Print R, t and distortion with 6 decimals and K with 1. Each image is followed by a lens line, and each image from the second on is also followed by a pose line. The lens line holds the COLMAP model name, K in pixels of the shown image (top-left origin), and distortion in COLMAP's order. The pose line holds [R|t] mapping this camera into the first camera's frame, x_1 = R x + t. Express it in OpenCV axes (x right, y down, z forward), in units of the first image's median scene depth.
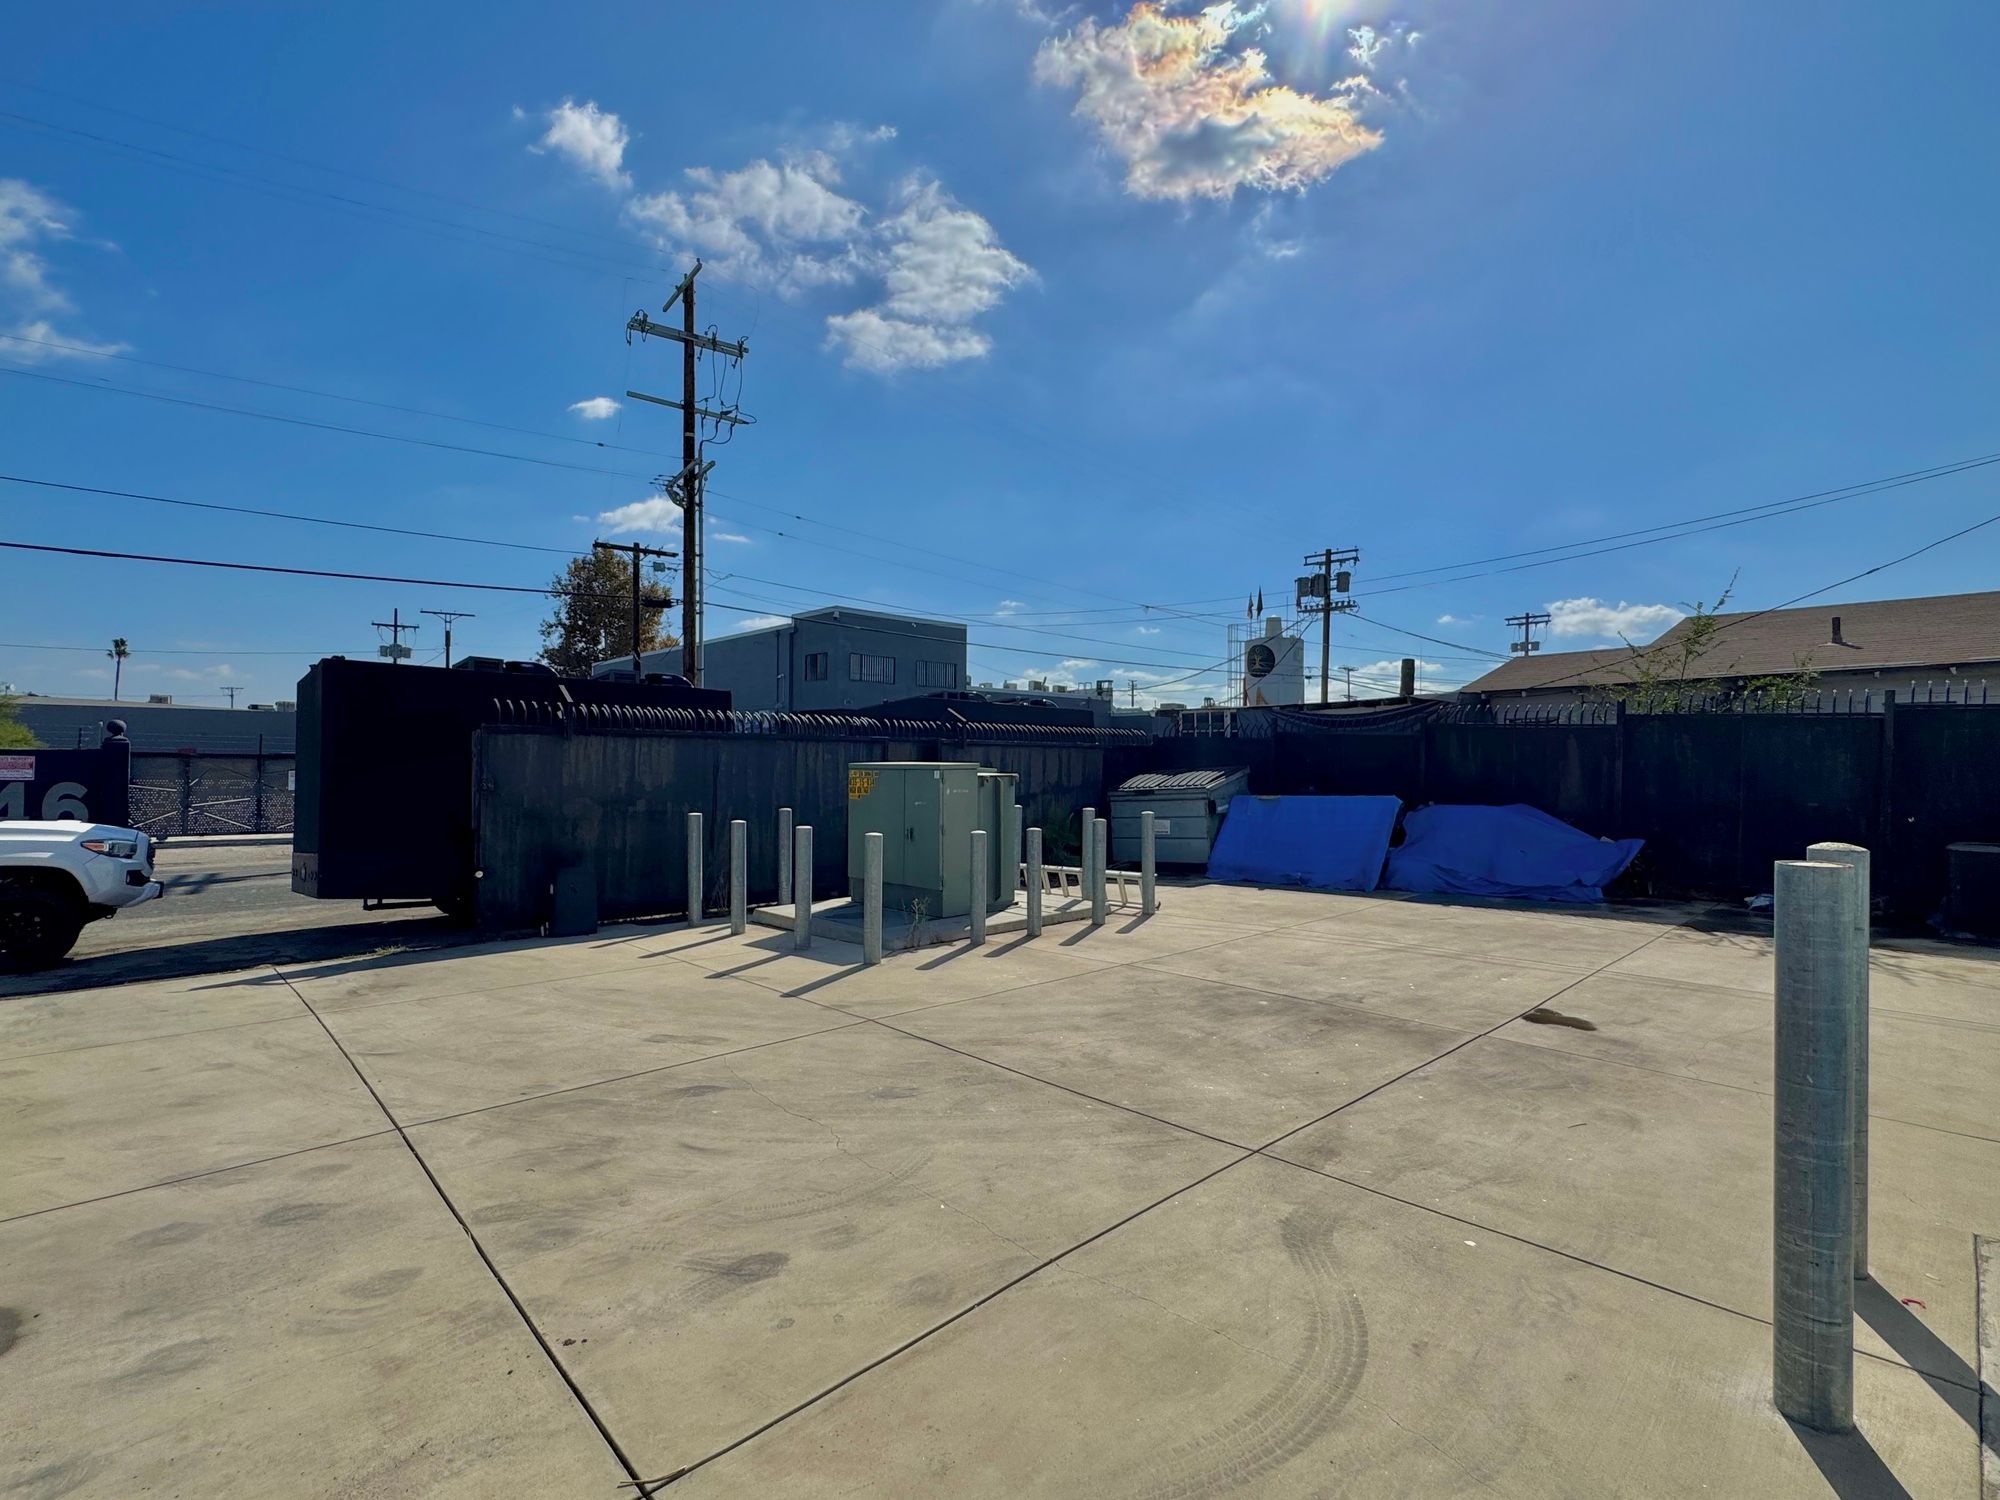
lens RADIAL K [[909.6, 0, 999.0], [0, 909.6, 766.8], [0, 0, 1]] dist [-0.002117, 0.000032]
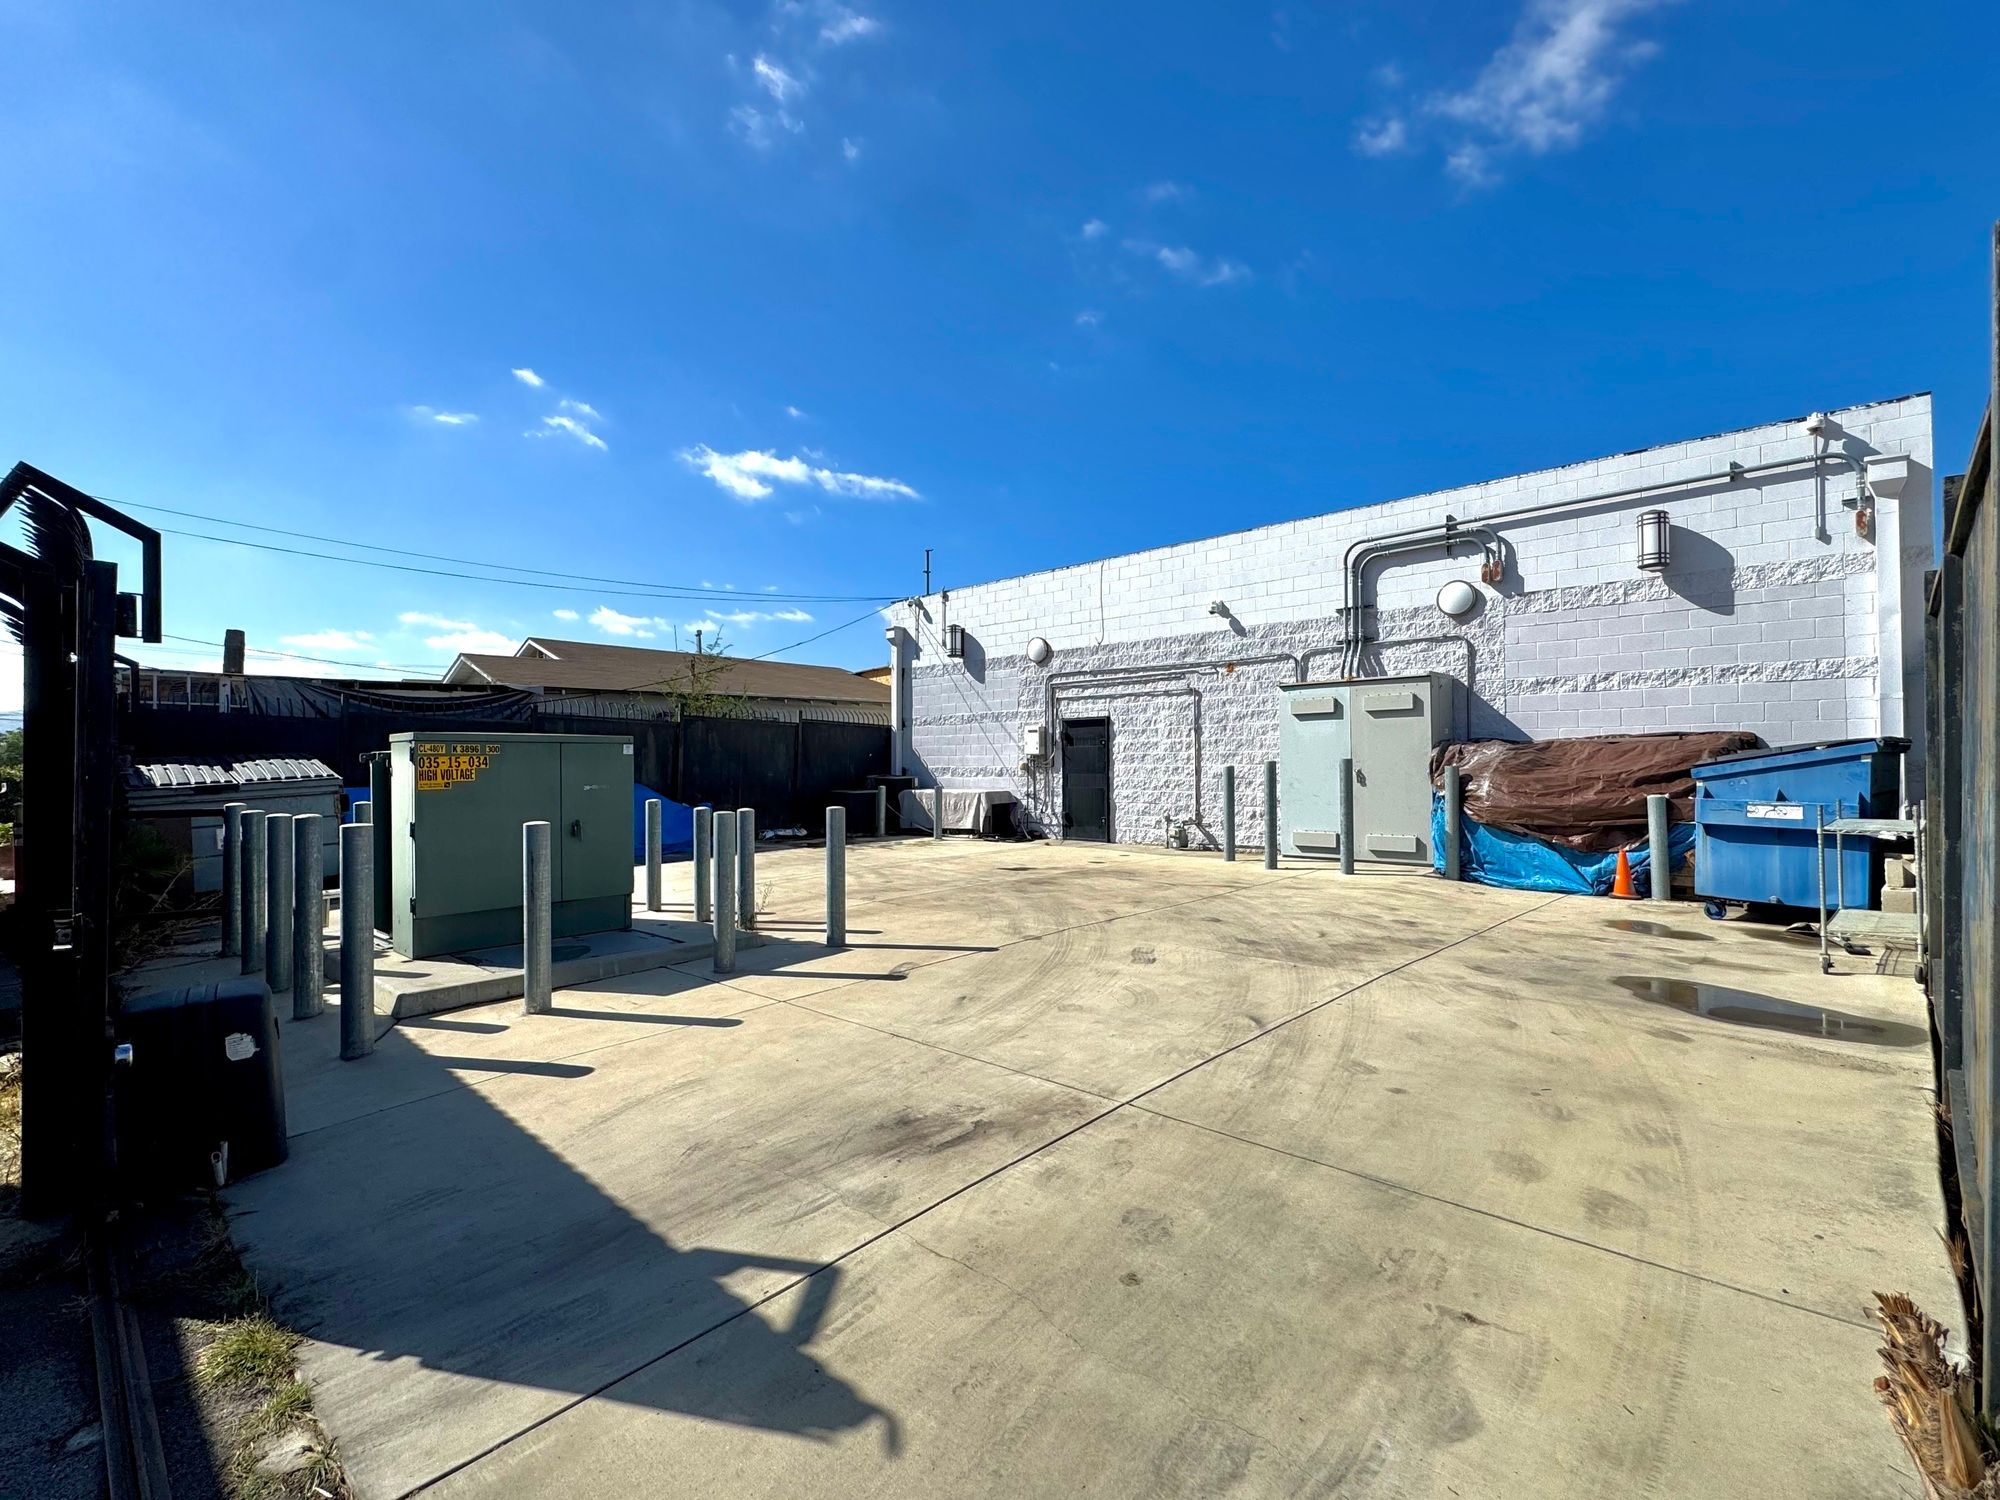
lens RADIAL K [[909.6, 0, 994.3], [0, 909.6, 751.1], [0, 0, 1]] dist [-0.002117, 0.000032]
pose [[-0.048465, 0.011546, 0.998758, -1.453736], [0.012135, 0.999866, -0.010970, 0.037283], [-0.998751, 0.011588, -0.048599, 1.180305]]
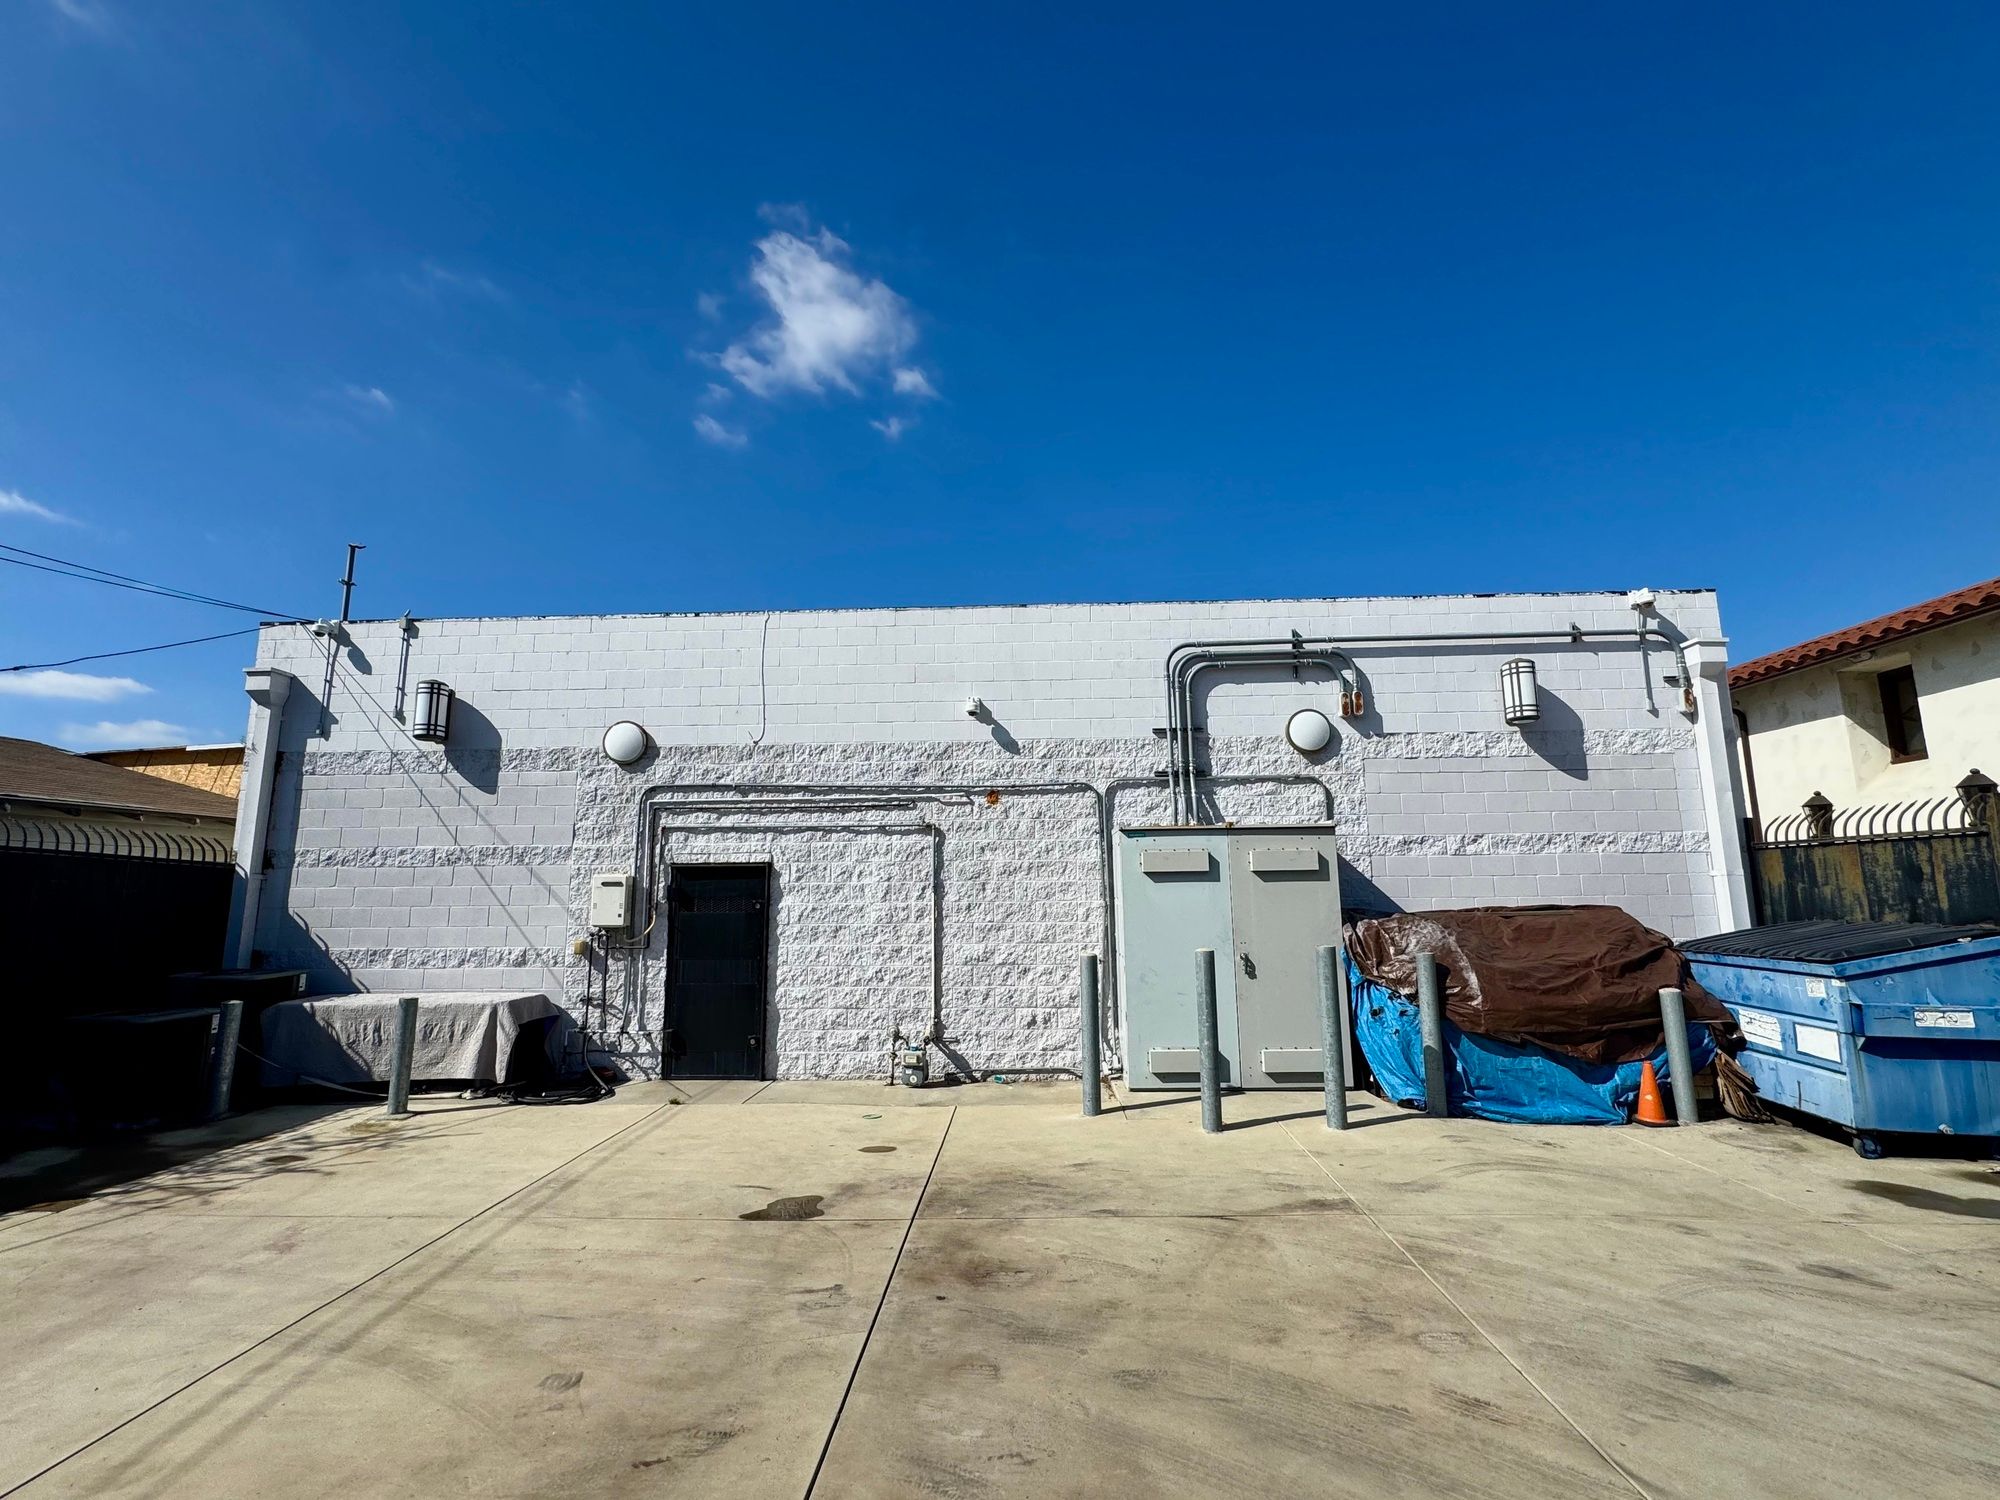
lens RADIAL K [[909.6, 0, 998.4], [0, 909.6, 748.9], [0, 0, 1]] dist [-0.002117, 0.000032]
pose [[-0.699632, 0.116274, 0.704979, -0.238608], [0.010759, 0.988273, -0.152321, -0.039907], [-0.714422, -0.098984, -0.692678, 1.569962]]
